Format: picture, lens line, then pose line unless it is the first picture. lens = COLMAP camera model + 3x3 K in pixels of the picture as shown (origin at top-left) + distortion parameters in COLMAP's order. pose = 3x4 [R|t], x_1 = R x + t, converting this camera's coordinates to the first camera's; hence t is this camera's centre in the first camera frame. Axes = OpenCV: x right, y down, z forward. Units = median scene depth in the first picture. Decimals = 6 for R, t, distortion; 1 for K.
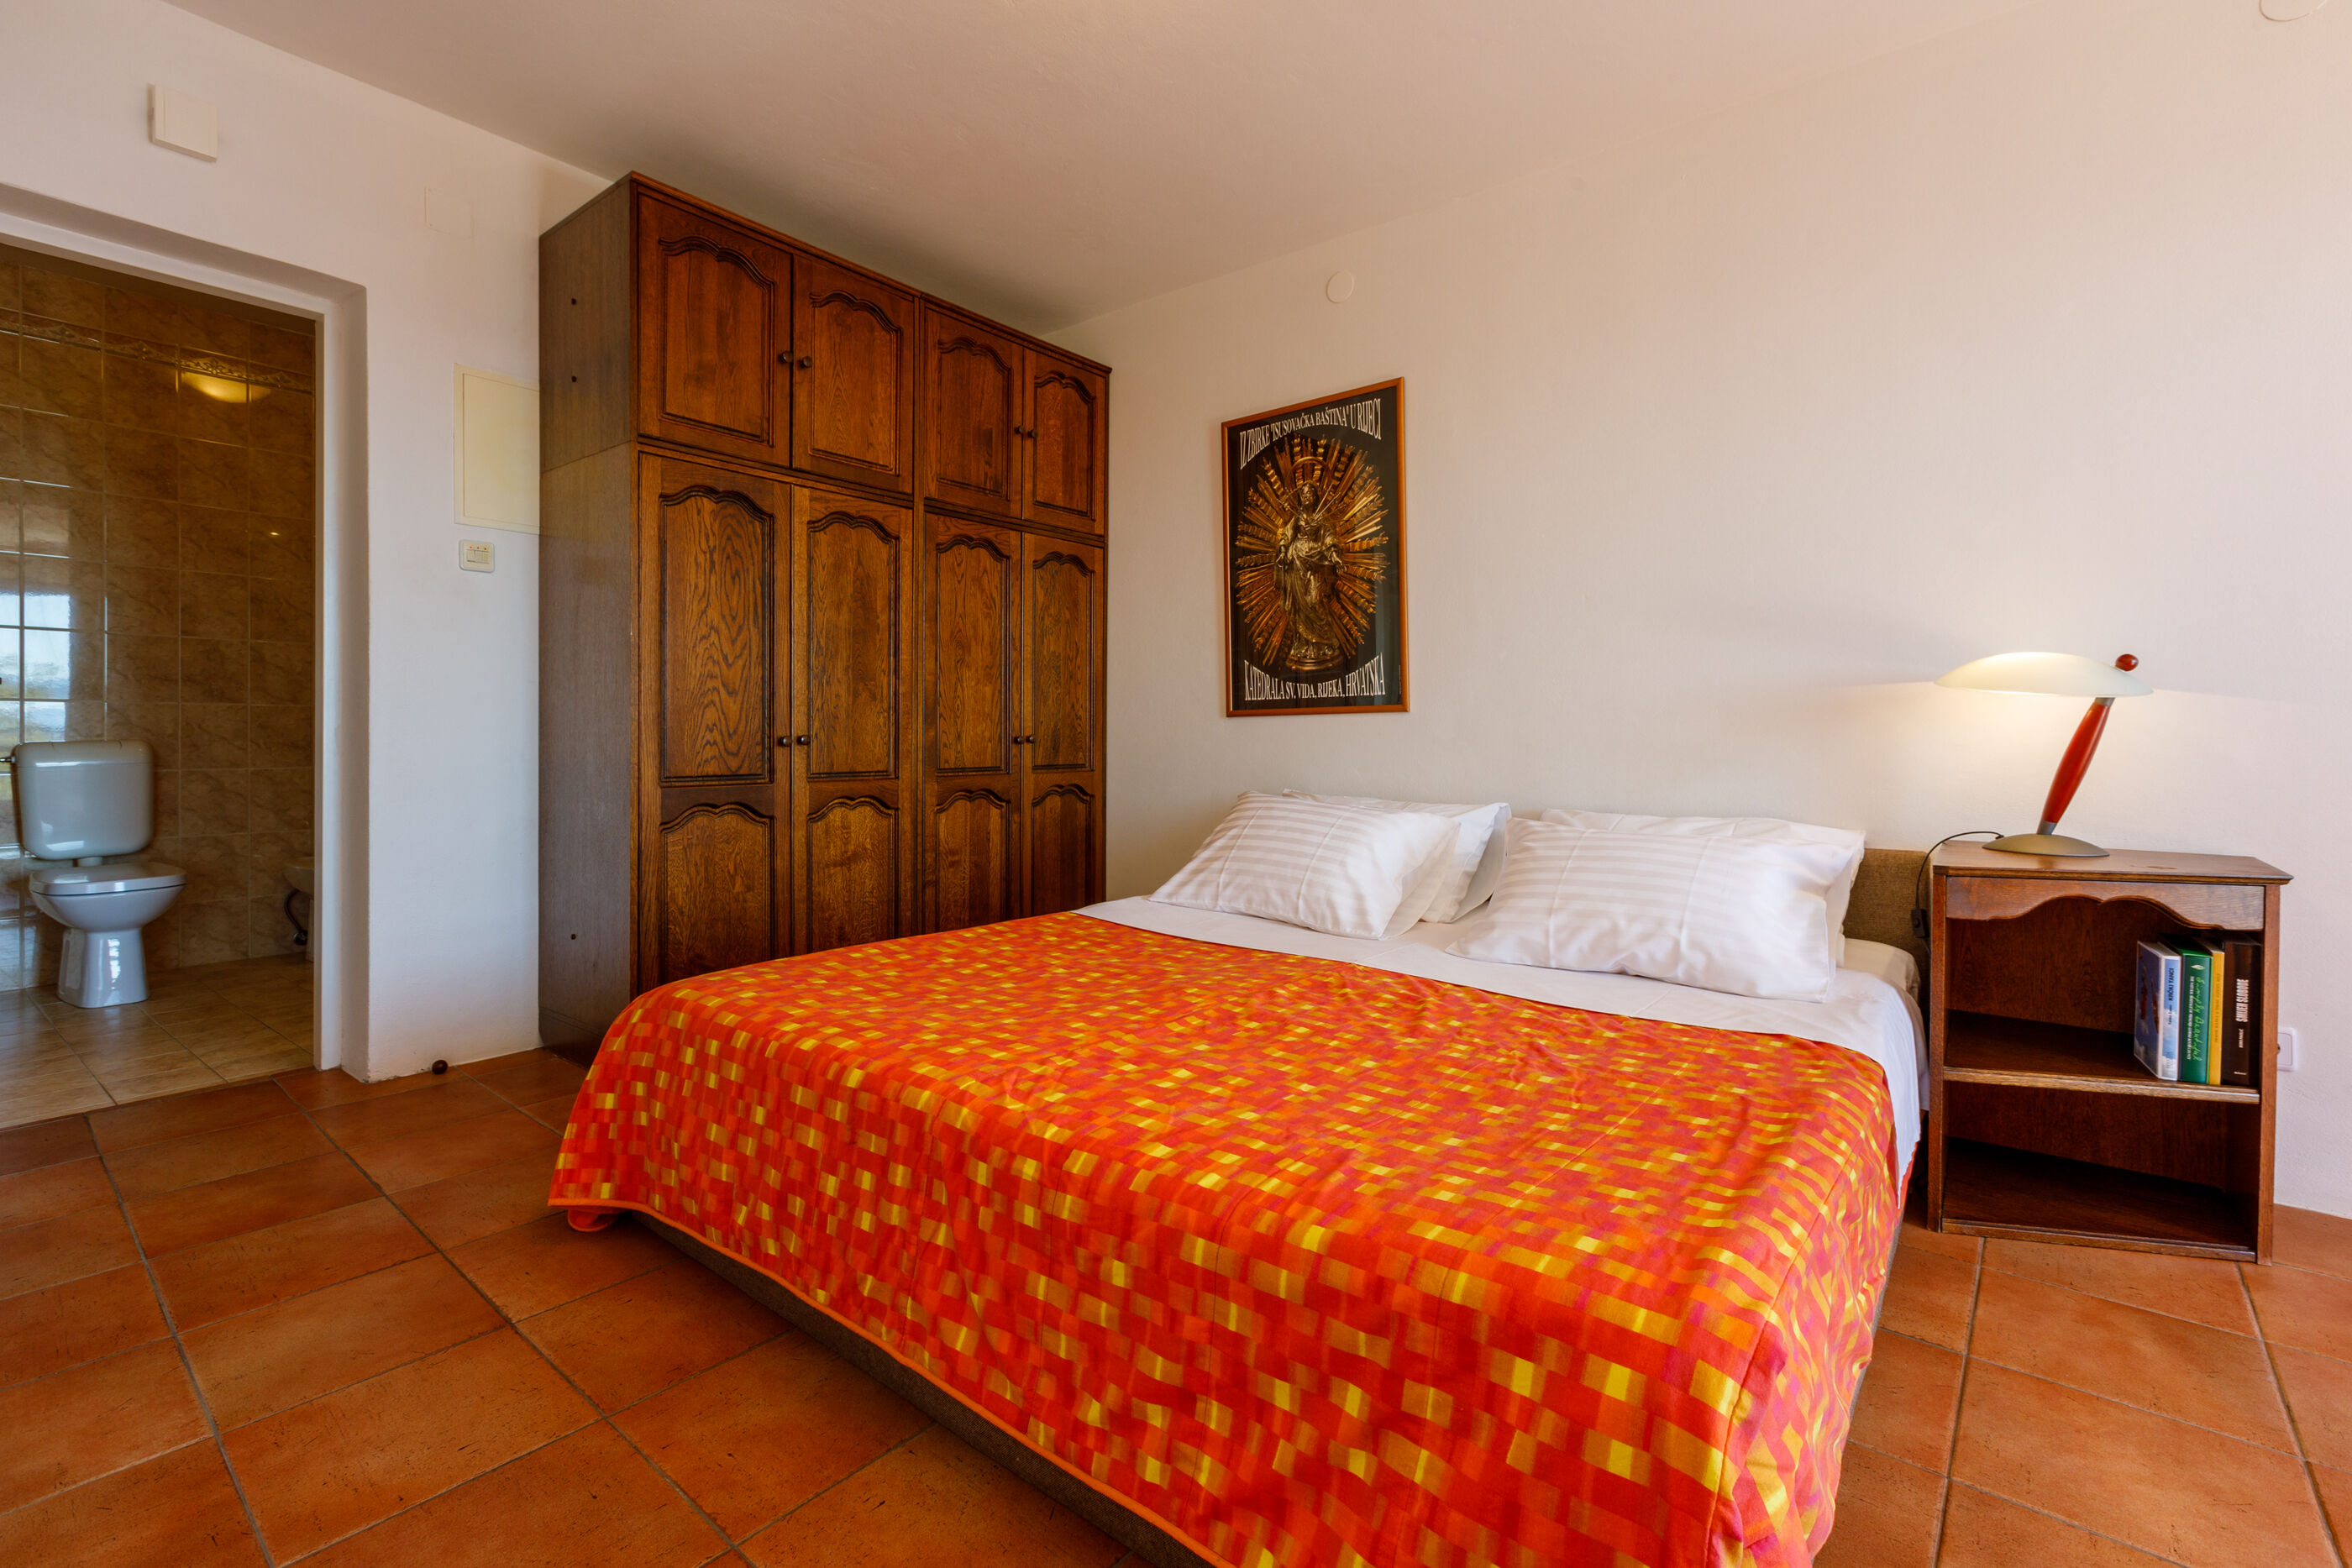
lens RADIAL K [[1056.6, 0, 1157.3], [0, 1056.6, 712.8], [0, 0, 1]] dist [-0.004000, -0.000598]
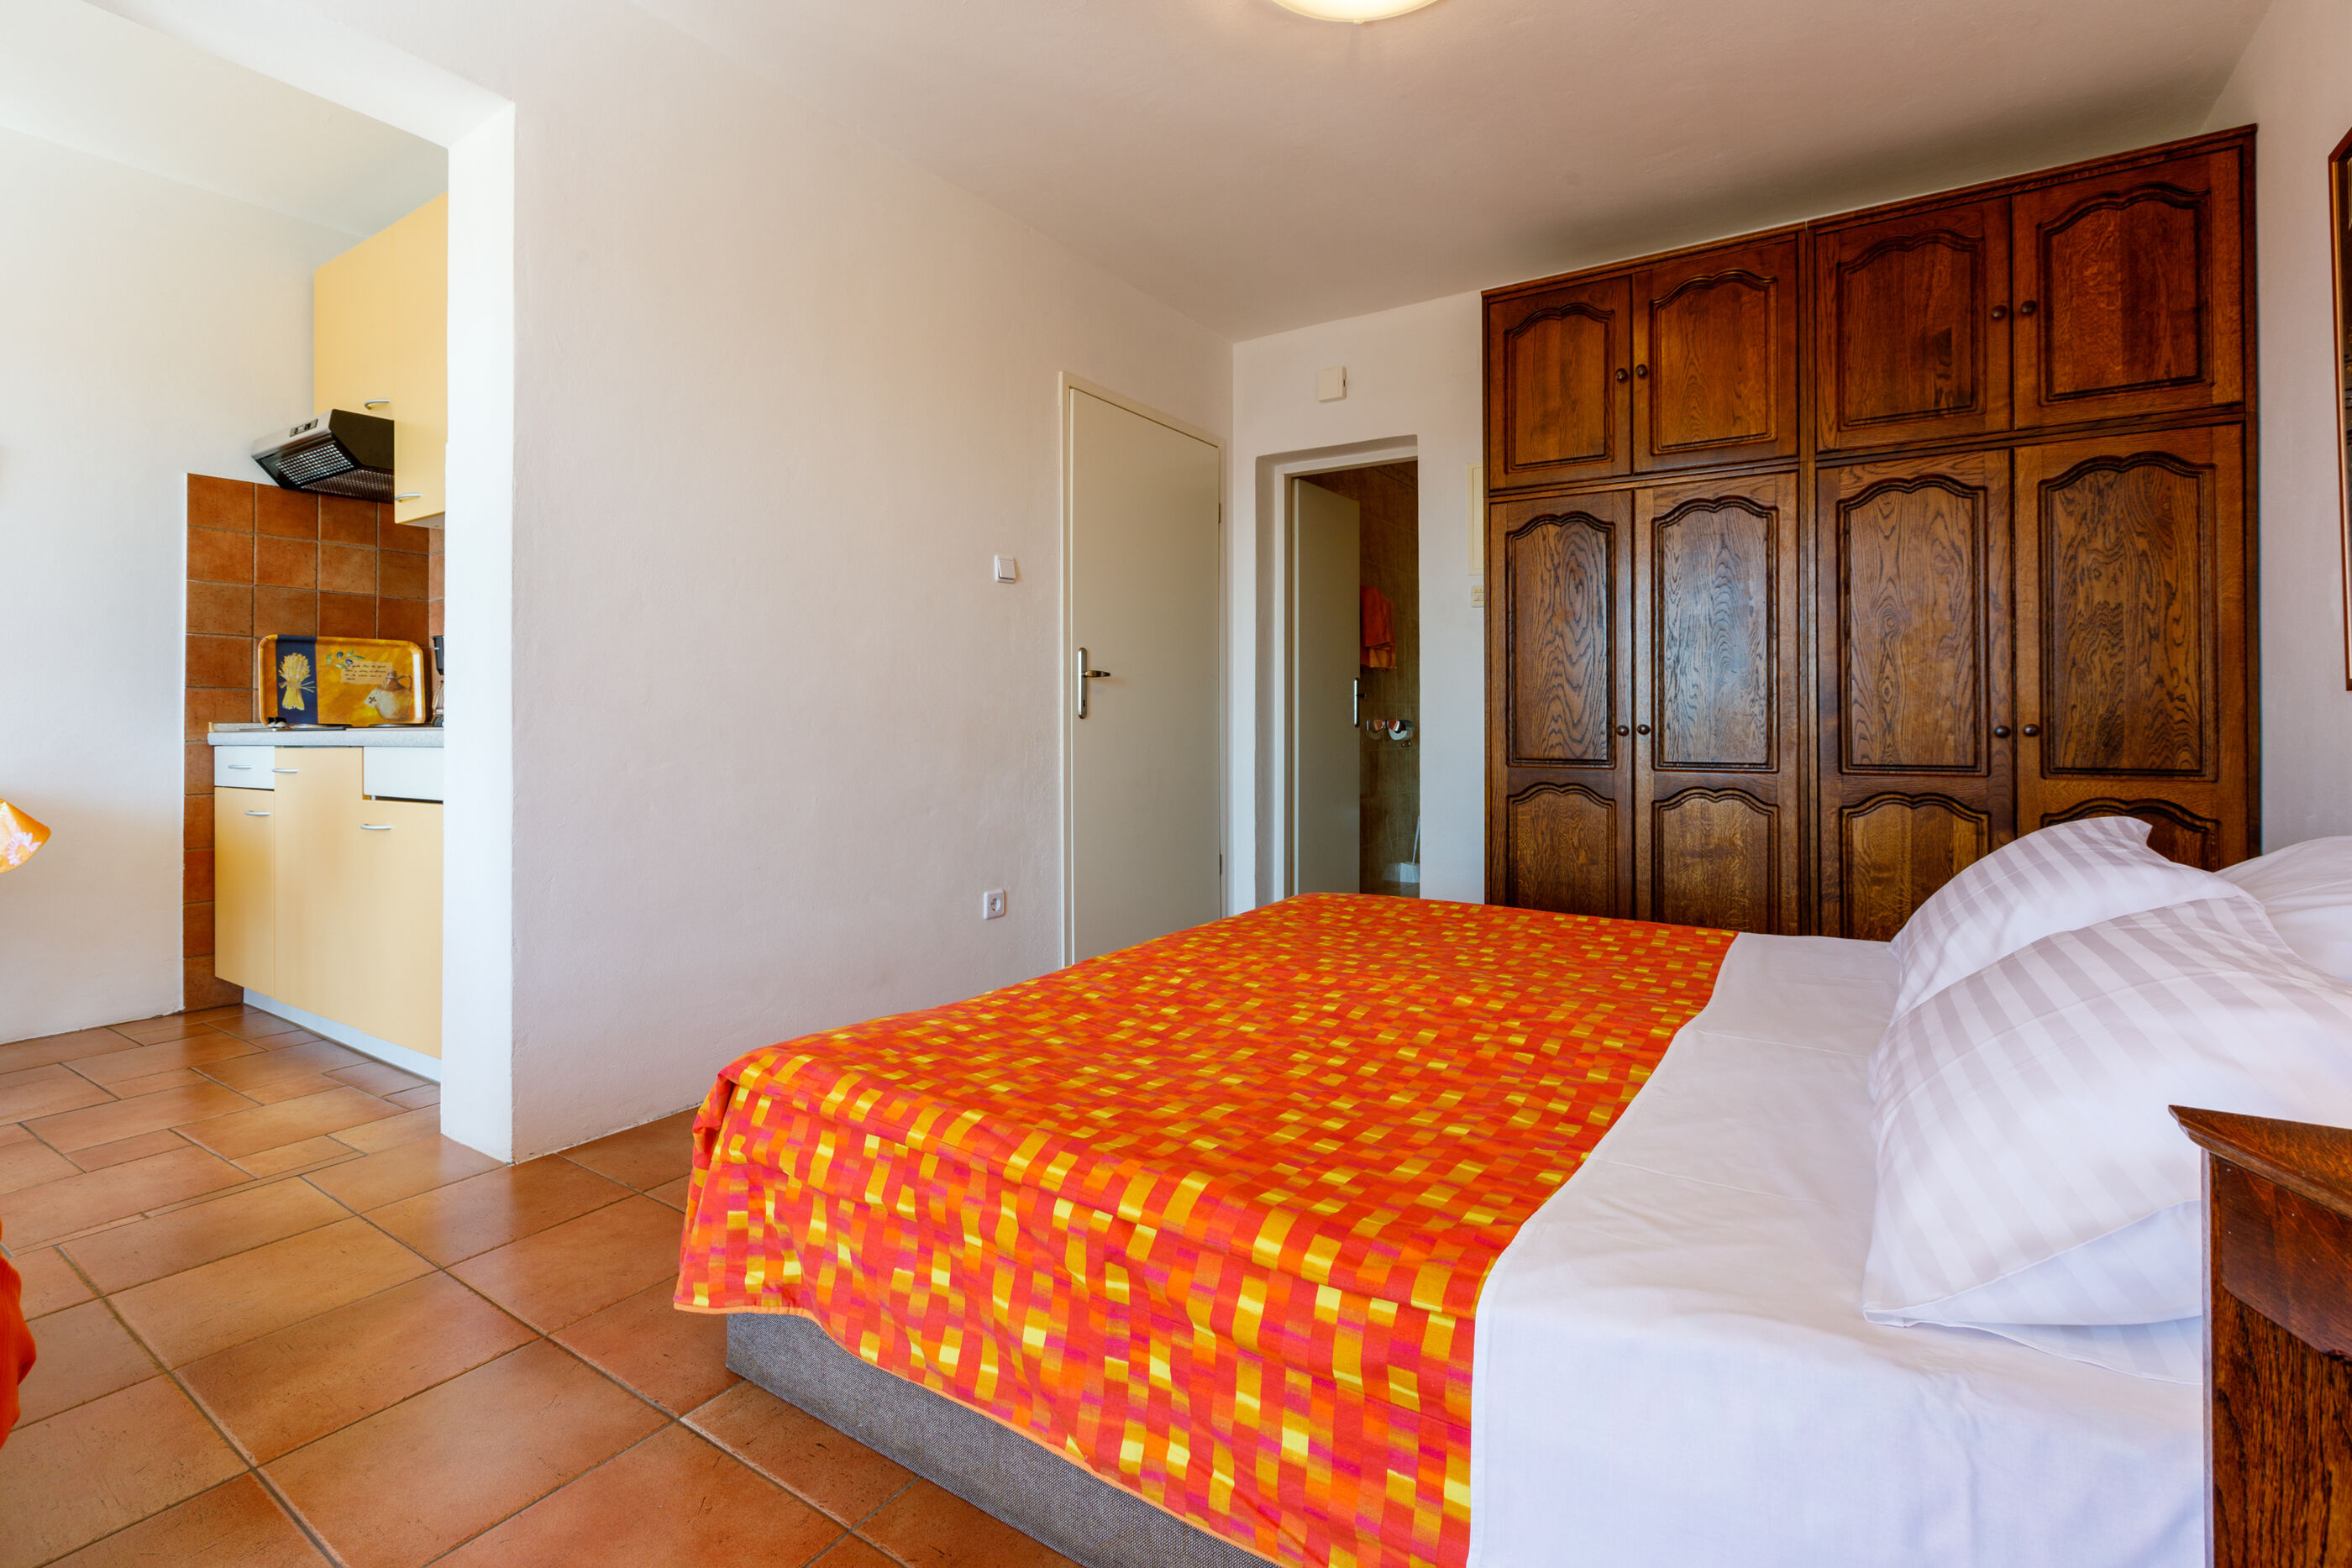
lens RADIAL K [[1056.6, 0, 1157.3], [0, 1056.6, 712.8], [0, 0, 1]] dist [-0.004000, -0.000598]
pose [[0.108485, -0.032020, -0.993582, 0.662976], [0.007356, 0.999480, -0.031407, 0.039723], [0.994071, -0.003901, 0.108664, 0.413844]]
